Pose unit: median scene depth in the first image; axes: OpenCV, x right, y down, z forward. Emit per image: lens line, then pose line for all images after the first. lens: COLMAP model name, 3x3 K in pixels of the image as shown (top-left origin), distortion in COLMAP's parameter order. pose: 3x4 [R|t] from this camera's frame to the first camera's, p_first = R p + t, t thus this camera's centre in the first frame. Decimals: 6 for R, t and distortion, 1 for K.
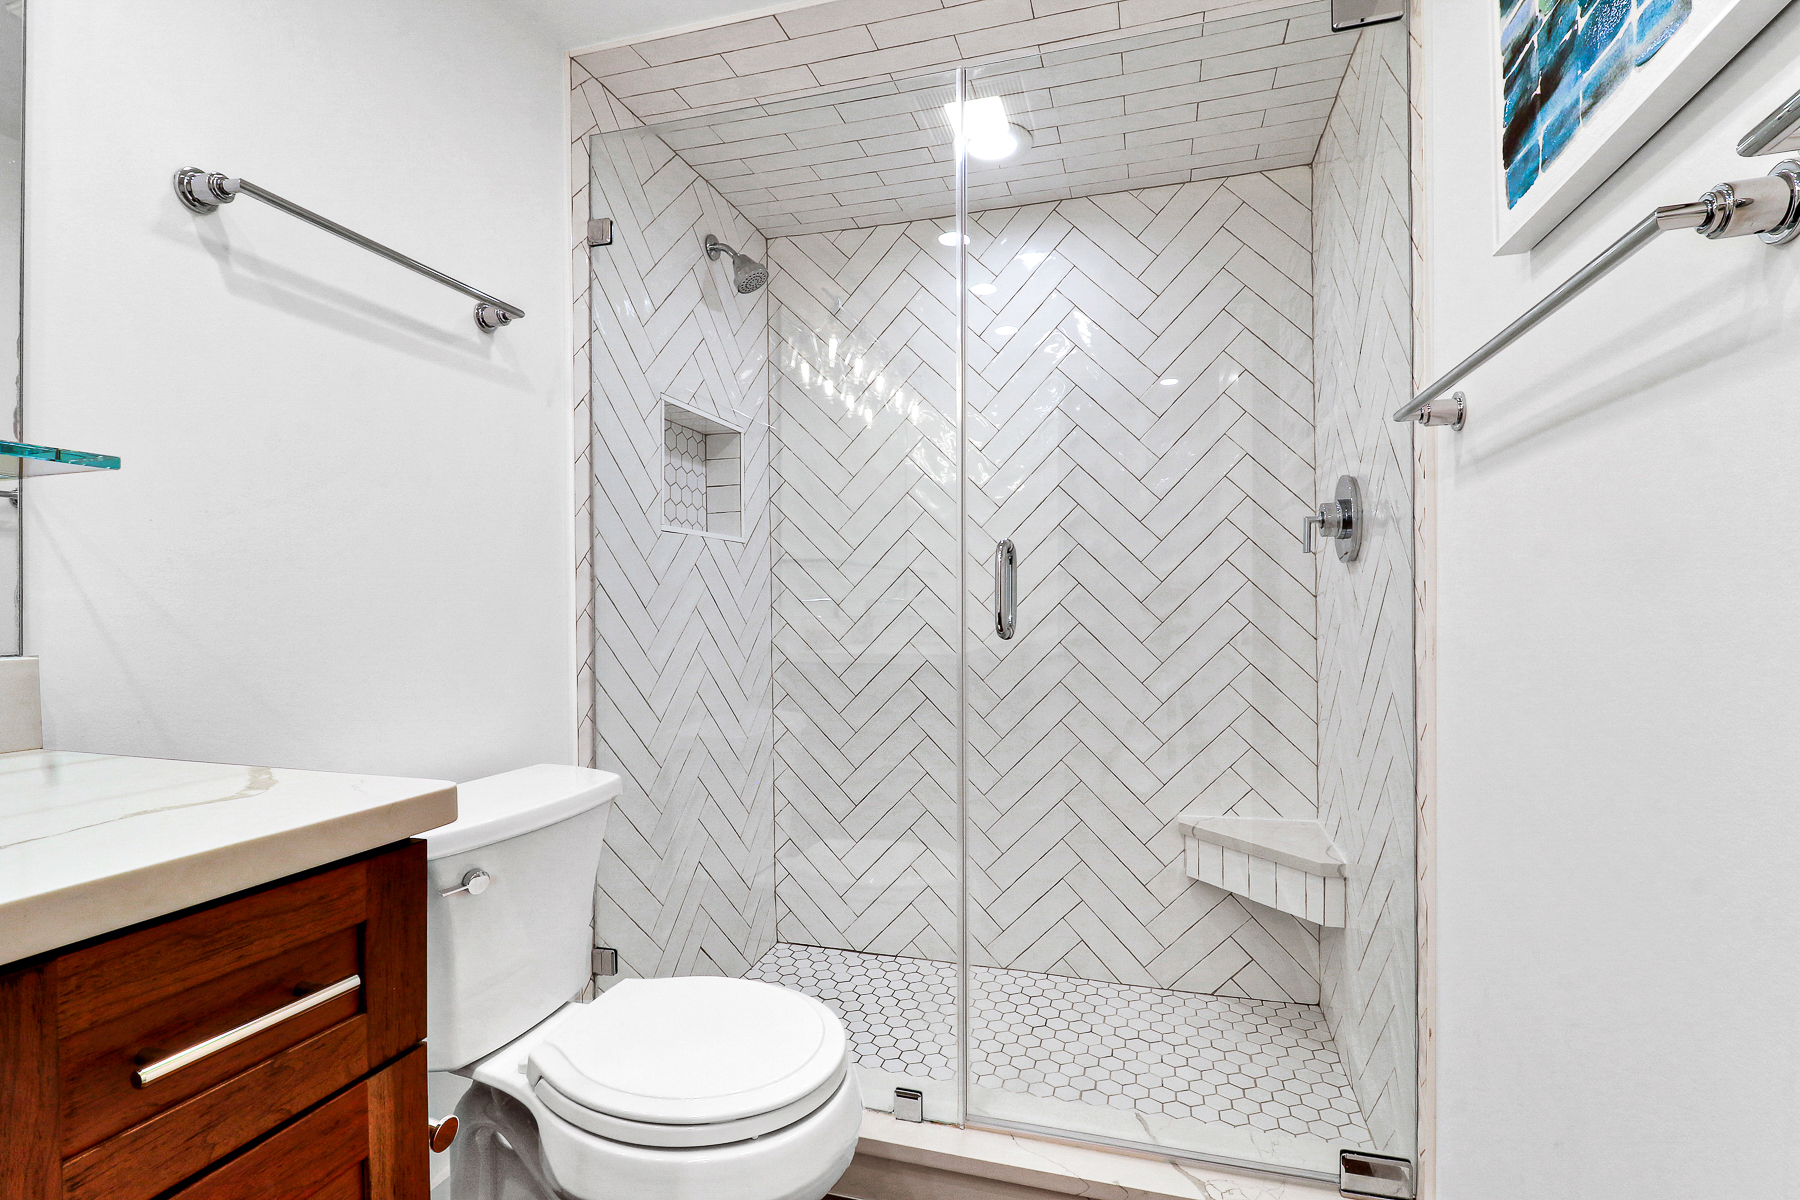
lens RADIAL K [[855.4, 0, 897.1], [0, 855.4, 597.0], [0, 0, 1]] dist [0.001276, -0.010791]
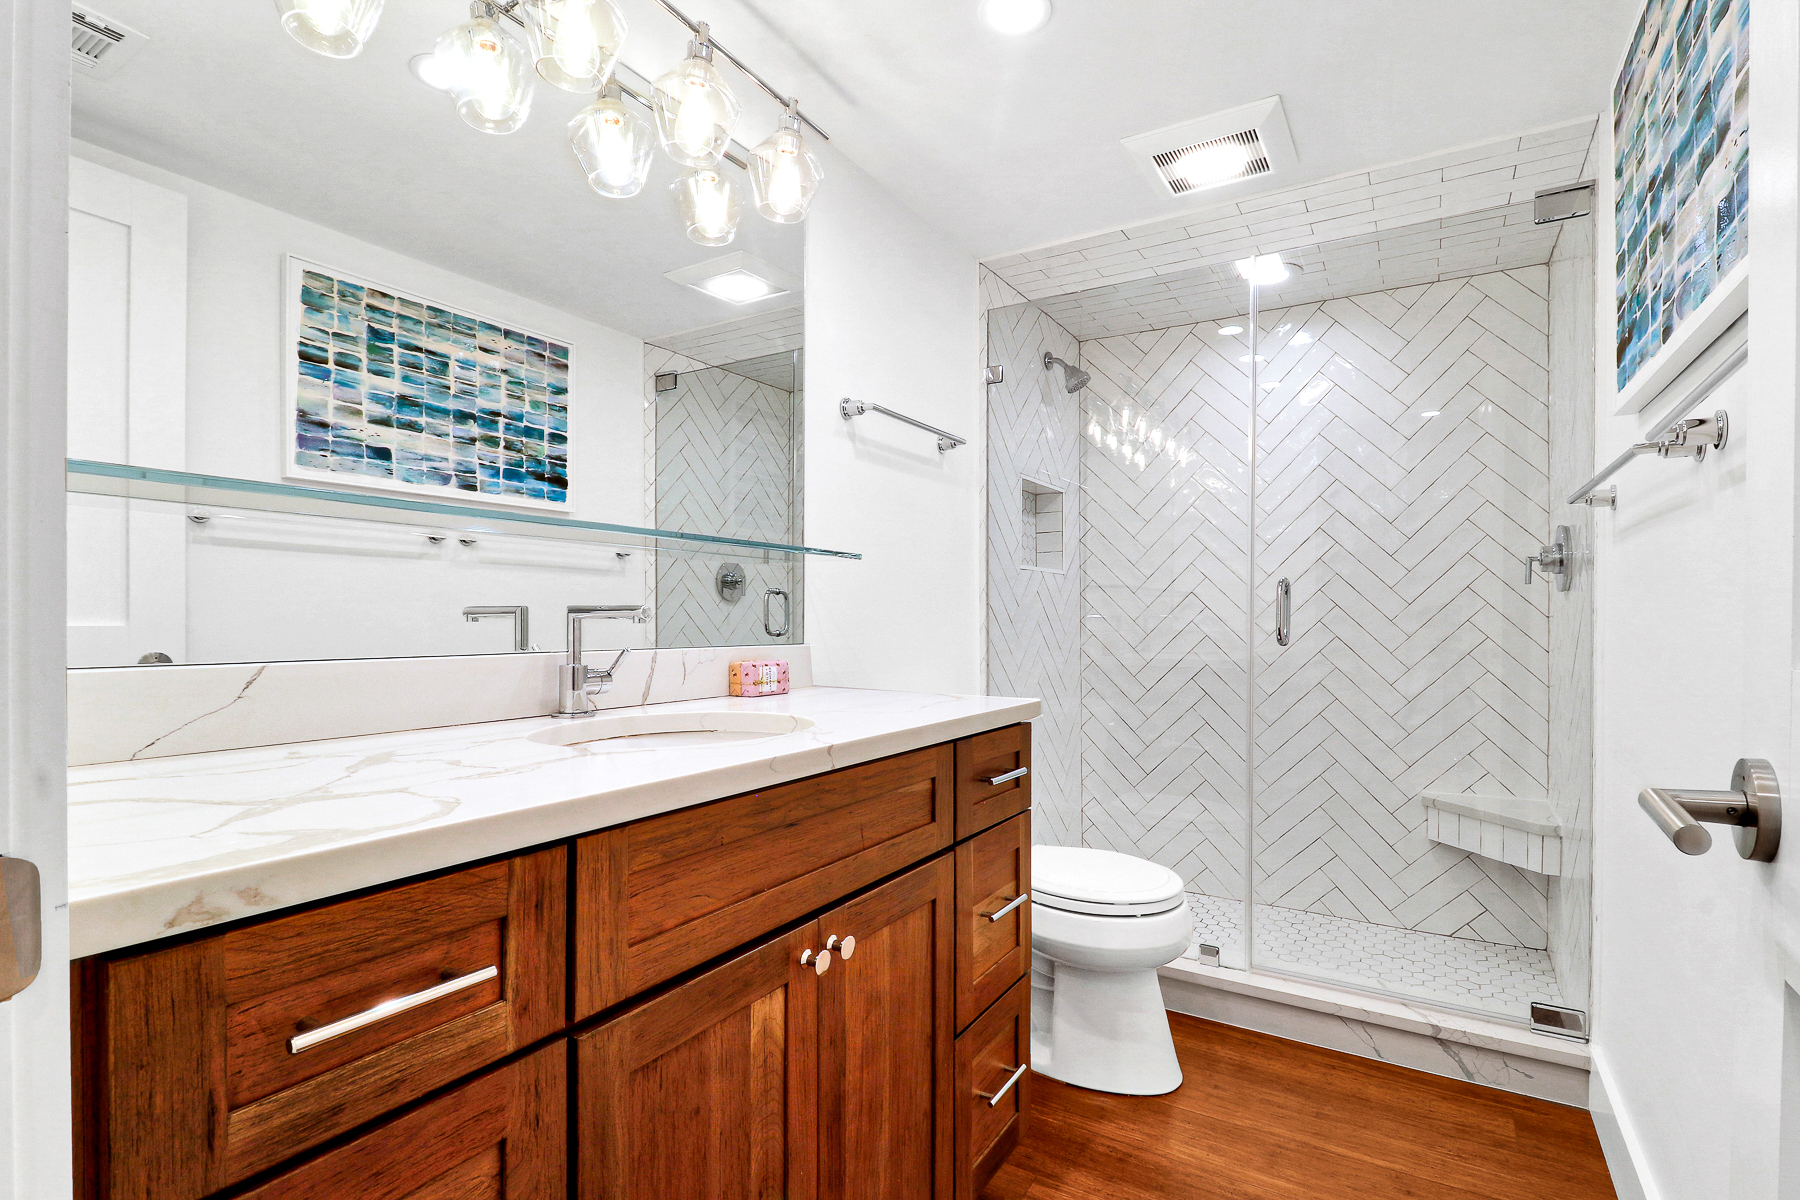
lens RADIAL K [[855.4, 0, 898.7], [0, 855.4, 623.3], [0, 0, 1]] dist [0.001276, -0.010791]
pose [[0.965974, 0.007524, -0.258529, -0.090460], [-0.003512, 0.999866, 0.015977, -0.007283], [0.258614, -0.014526, 0.965871, -0.407669]]
